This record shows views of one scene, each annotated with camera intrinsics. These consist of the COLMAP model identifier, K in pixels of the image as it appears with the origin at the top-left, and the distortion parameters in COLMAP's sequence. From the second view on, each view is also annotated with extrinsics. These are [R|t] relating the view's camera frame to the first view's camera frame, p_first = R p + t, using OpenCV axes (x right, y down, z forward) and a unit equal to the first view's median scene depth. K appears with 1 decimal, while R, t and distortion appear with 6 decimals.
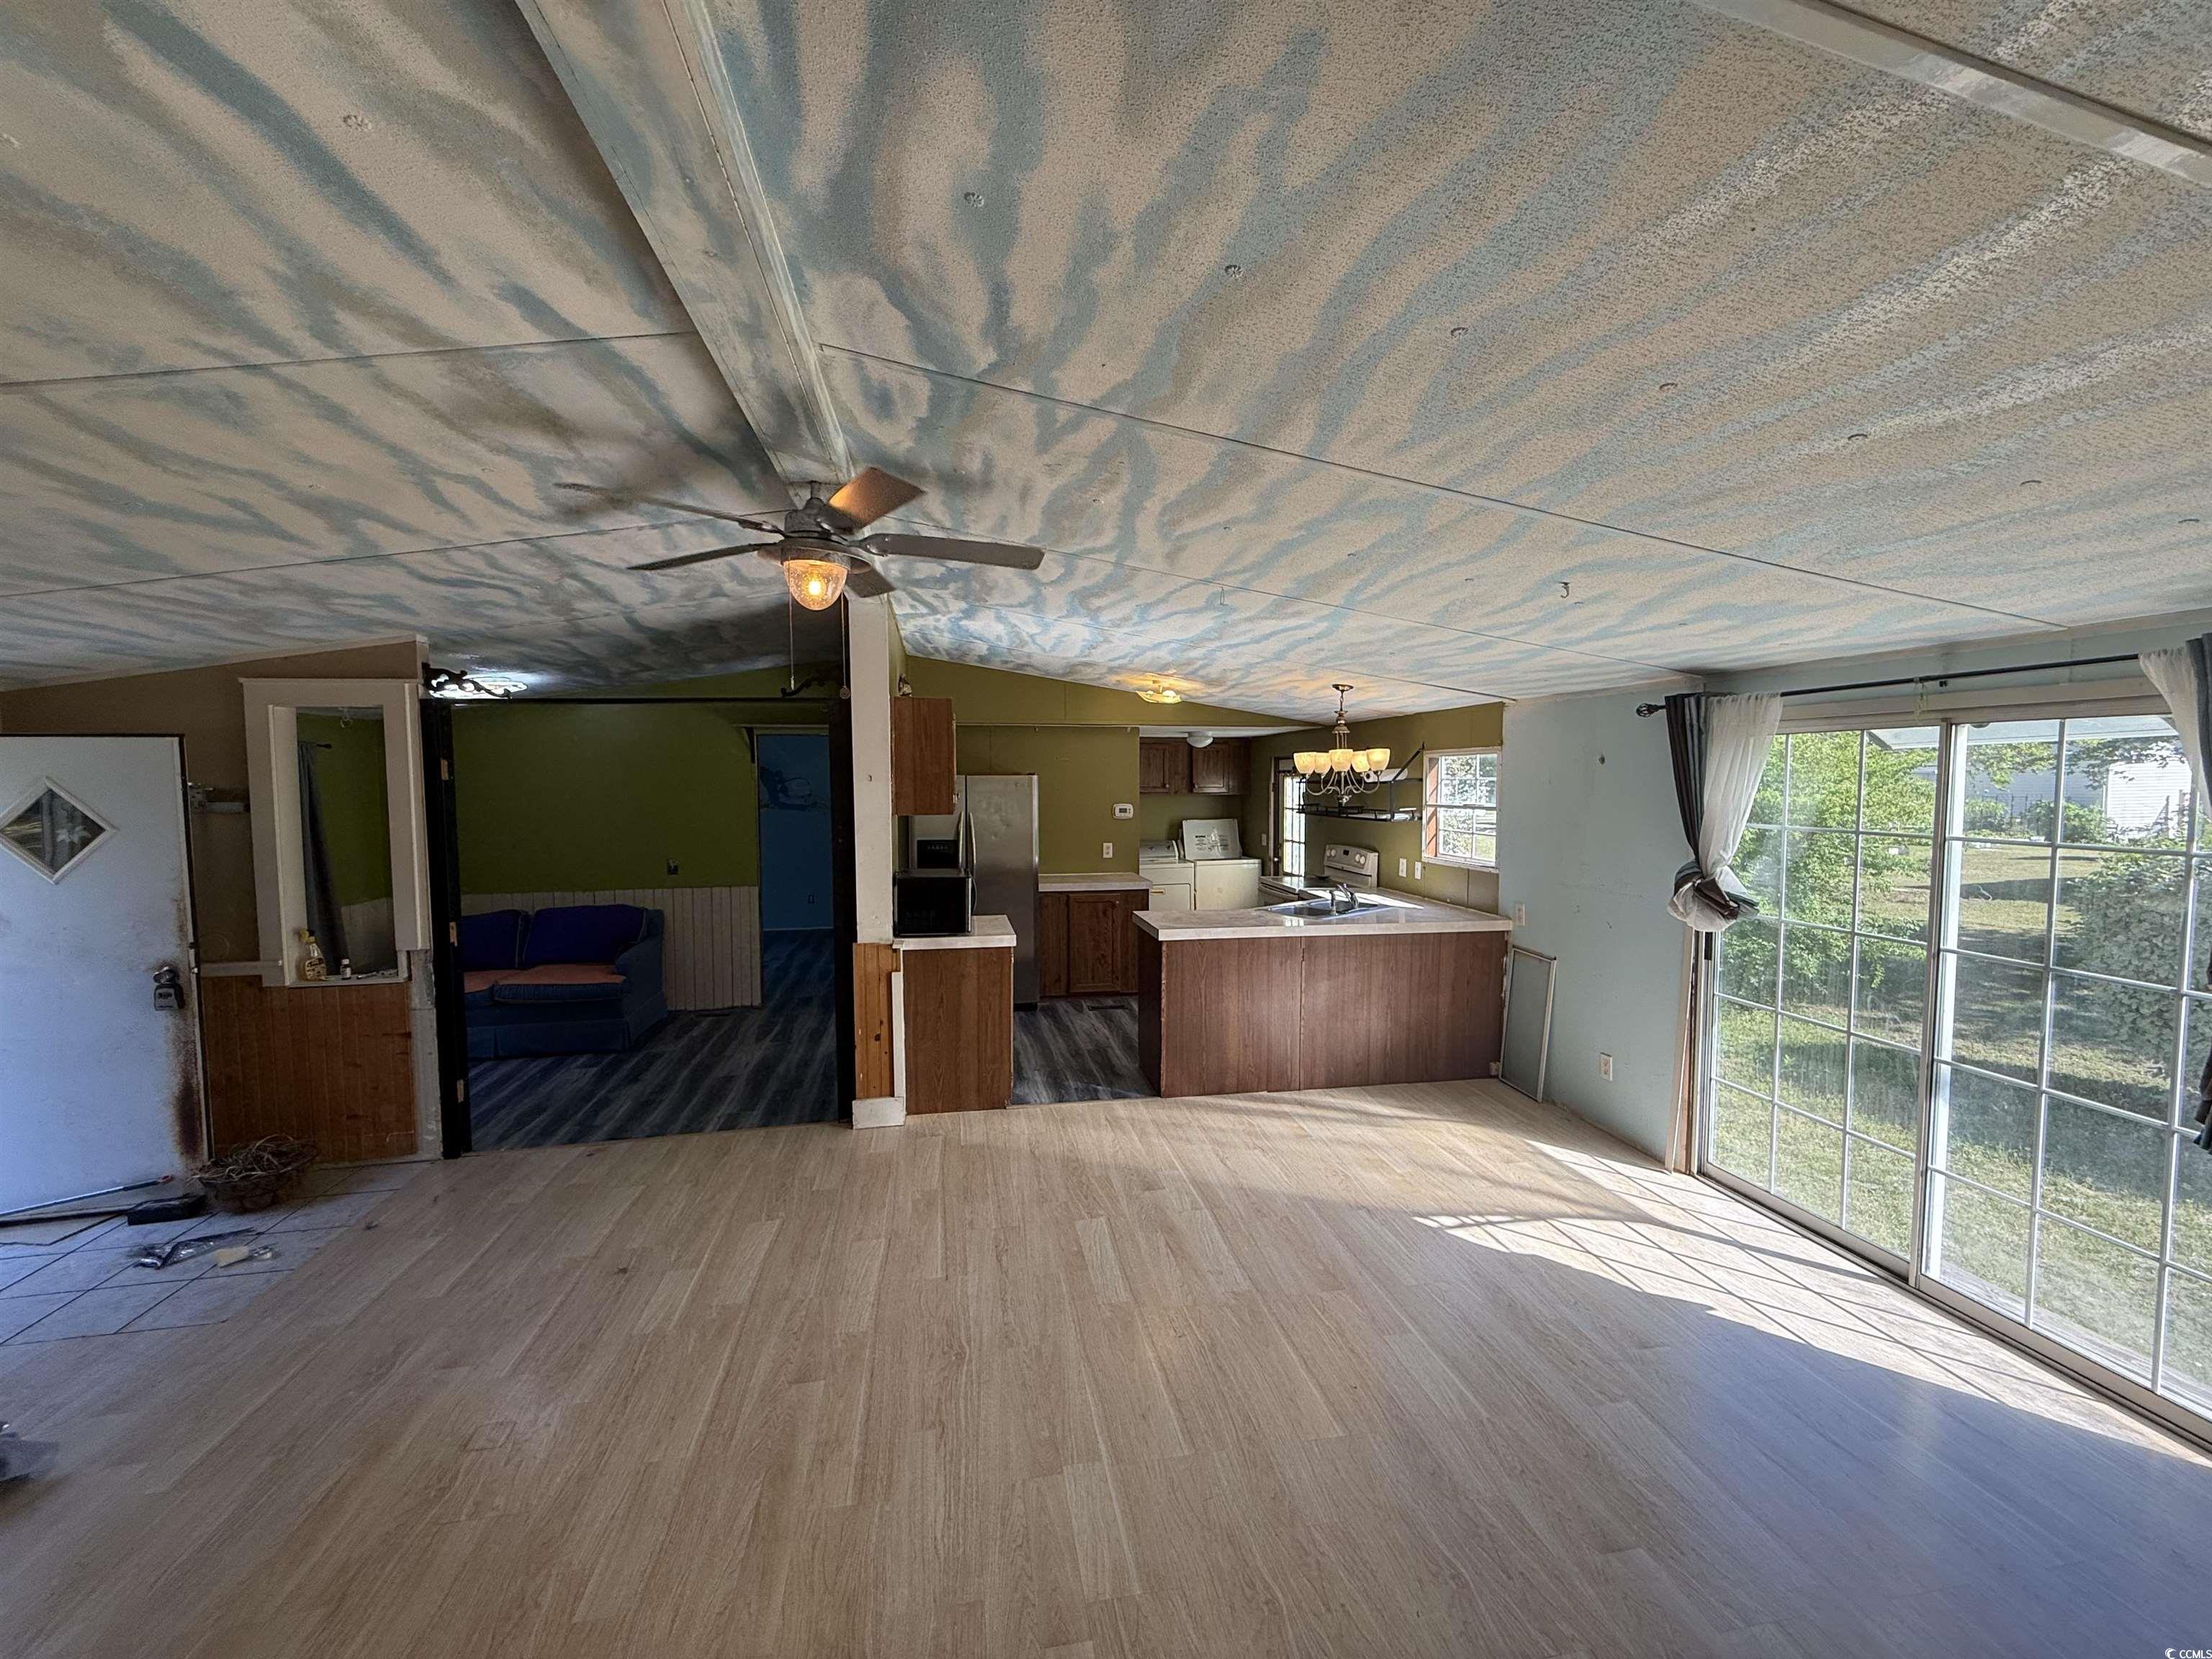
lens RADIAL K [[882.9, 0, 1103.7], [0, 882.9, 825.2], [0, 0, 1]] dist [0.002643, -0.000325]
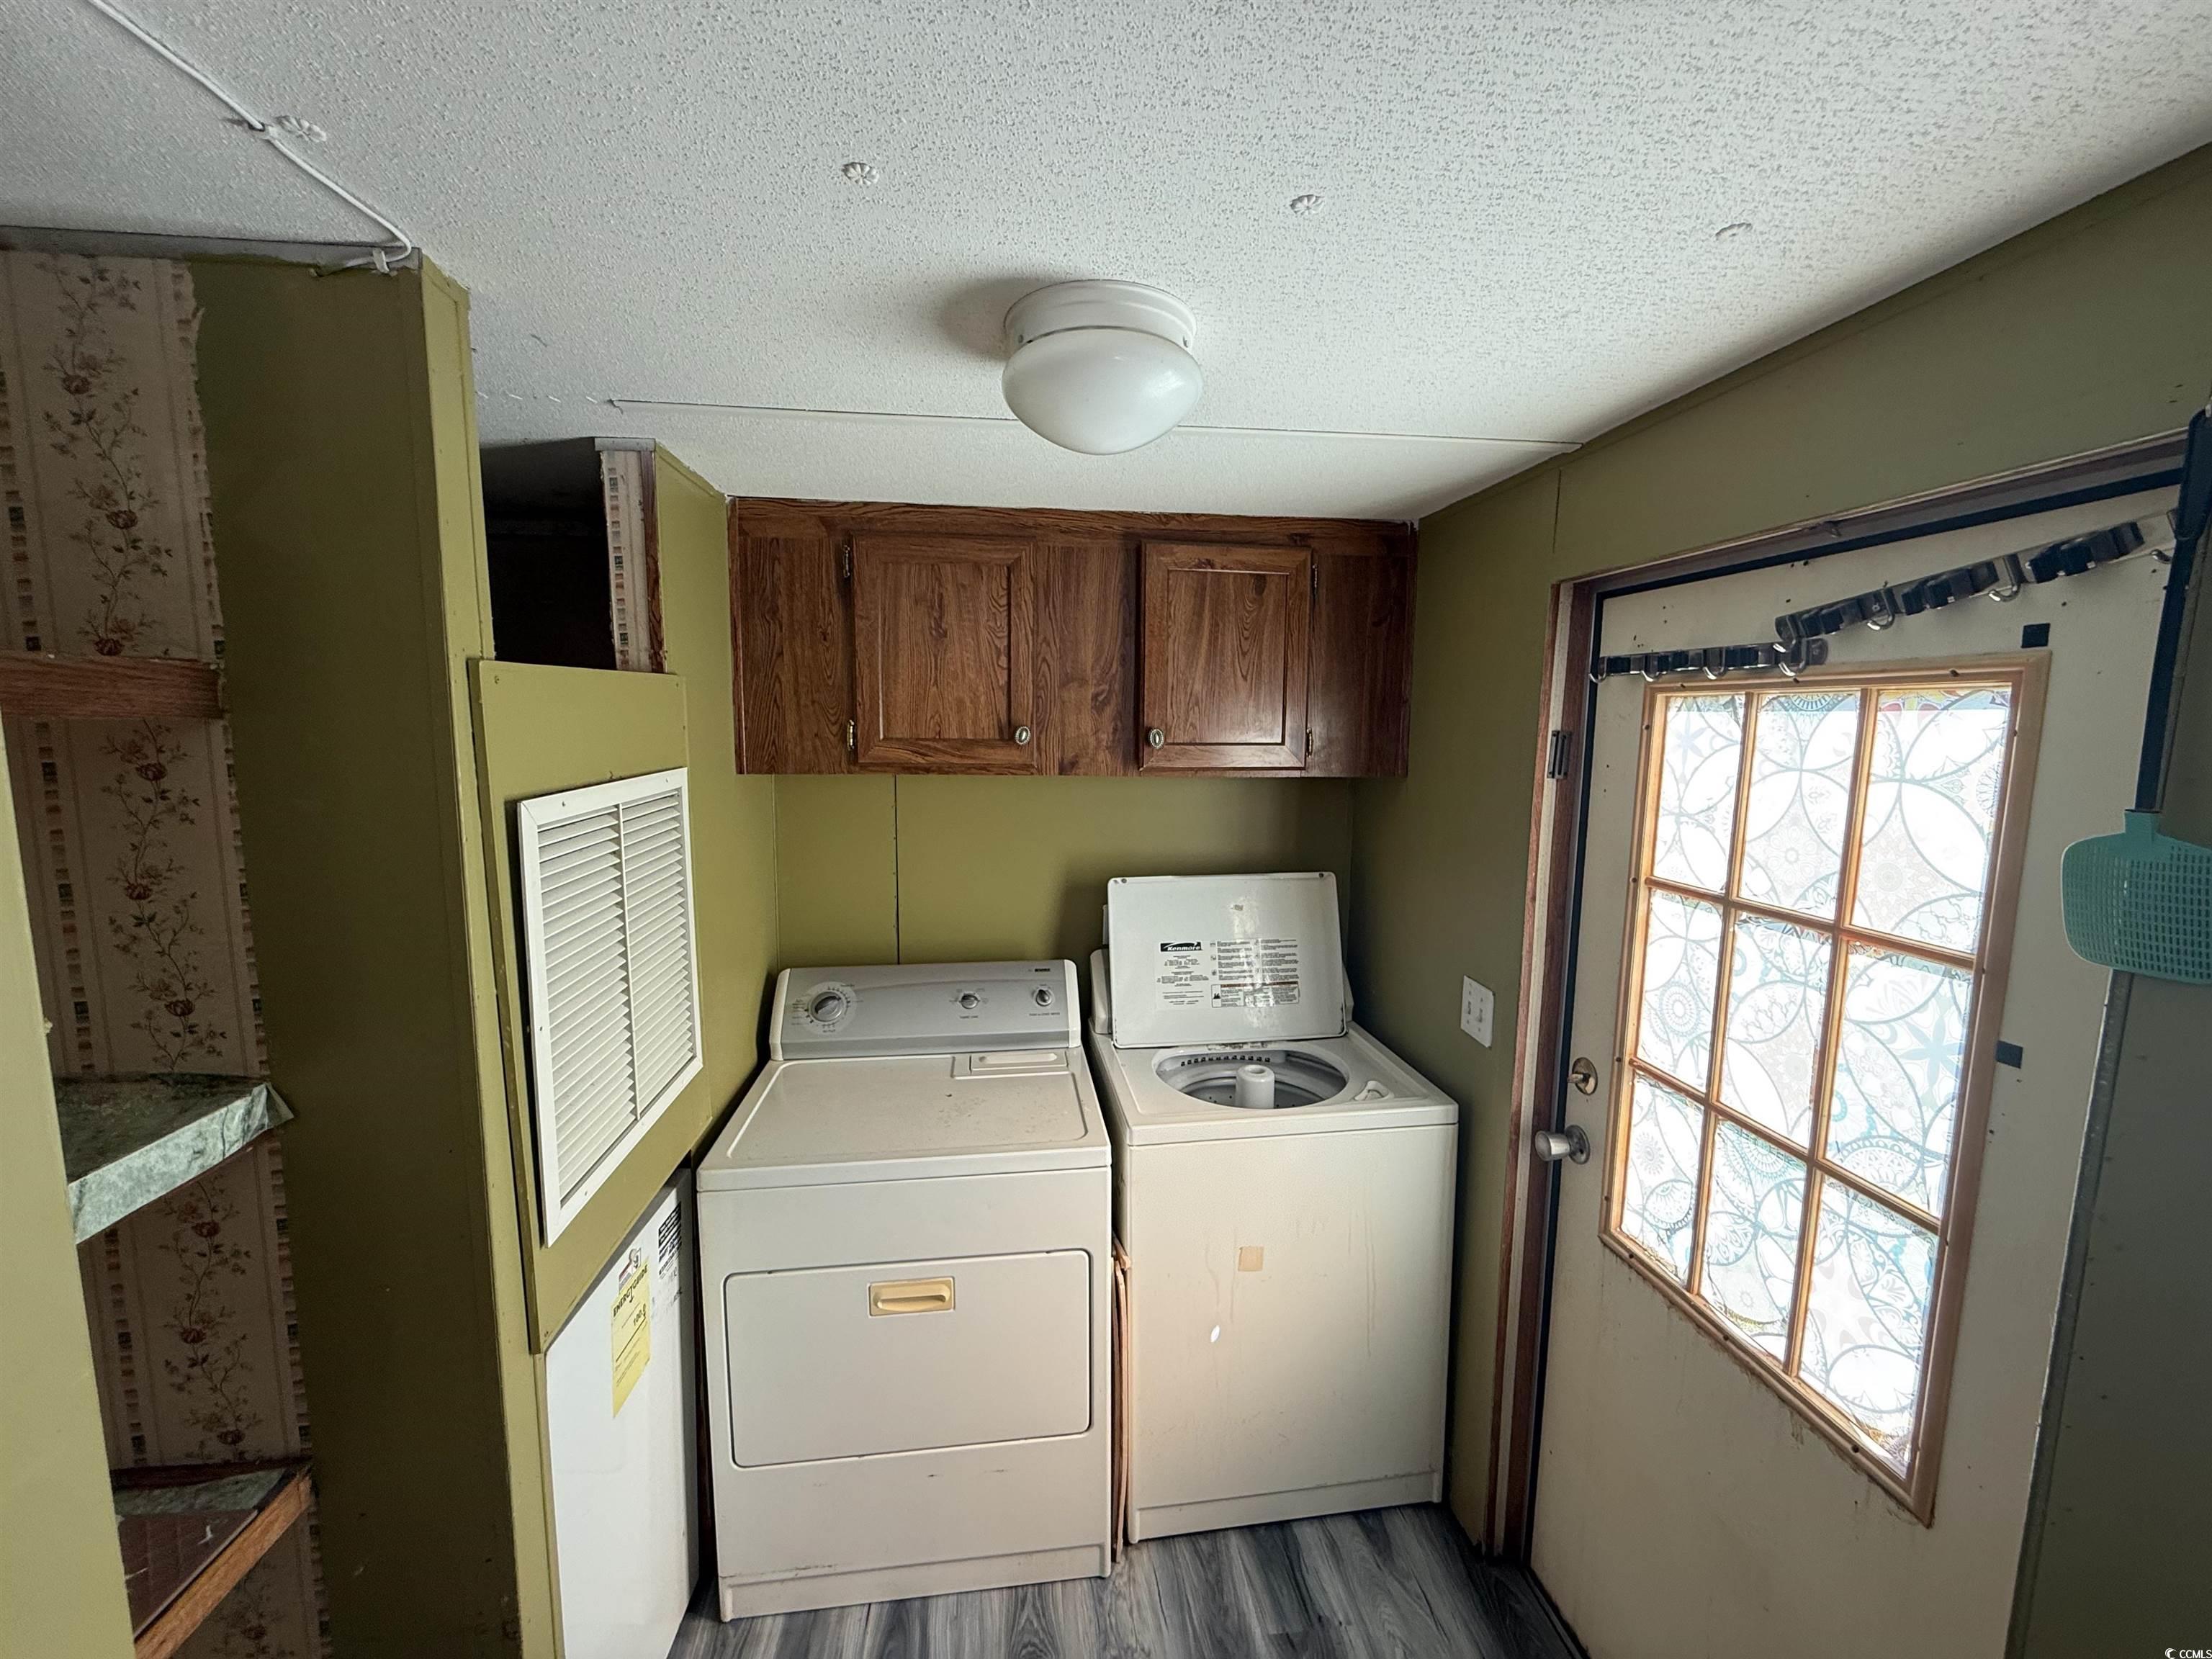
lens RADIAL K [[882.9, 0, 1098.2], [0, 882.9, 818.0], [0, 0, 1]] dist [0.002643, -0.000325]
pose [[0.996445, 0.023545, -0.080892, 0.199715], [-0.018262, 0.997689, 0.065447, -0.070864], [0.082246, -0.063737, 0.994572, 1.434005]]
